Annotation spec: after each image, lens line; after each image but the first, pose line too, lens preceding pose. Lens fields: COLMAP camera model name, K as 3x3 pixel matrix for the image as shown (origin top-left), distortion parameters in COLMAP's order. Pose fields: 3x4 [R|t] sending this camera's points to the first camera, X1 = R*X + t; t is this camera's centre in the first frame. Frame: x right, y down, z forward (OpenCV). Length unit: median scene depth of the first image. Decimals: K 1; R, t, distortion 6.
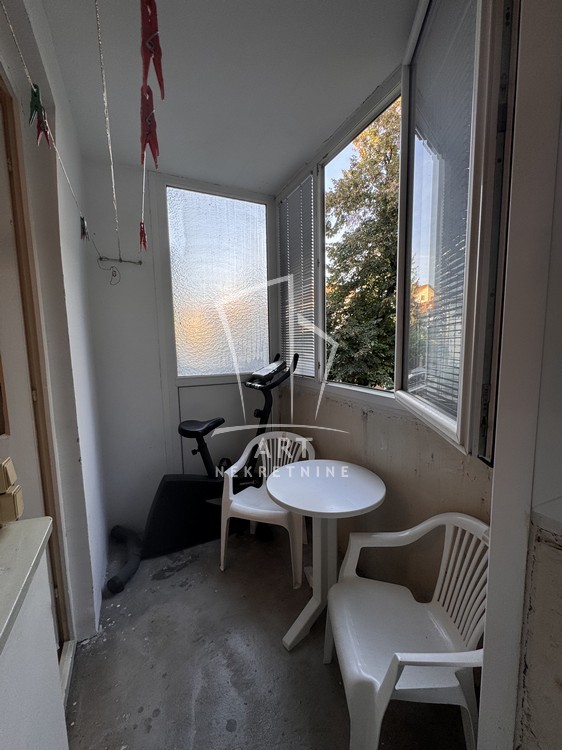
lens RADIAL K [[298.1, 0, 281.0], [0, 298.1, 375.0], [0, 0, 1]] dist [-0.000297, 0.000082]
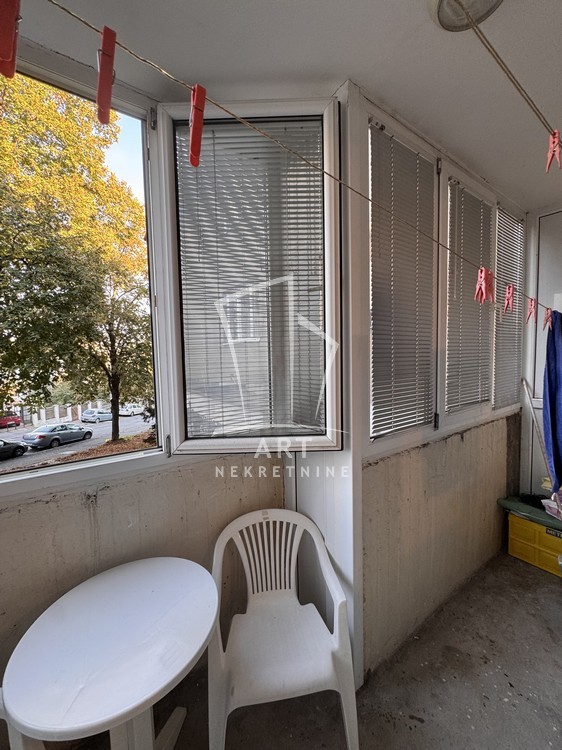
lens RADIAL K [[298.1, 0, 281.0], [0, 298.1, 375.0], [0, 0, 1]] dist [-0.000297, 0.000082]
pose [[-0.136366, -0.040276, 0.989839, -0.449640], [0.128601, 0.989999, 0.057999, -0.133148], [-0.982276, 0.135204, -0.129823, 0.617452]]
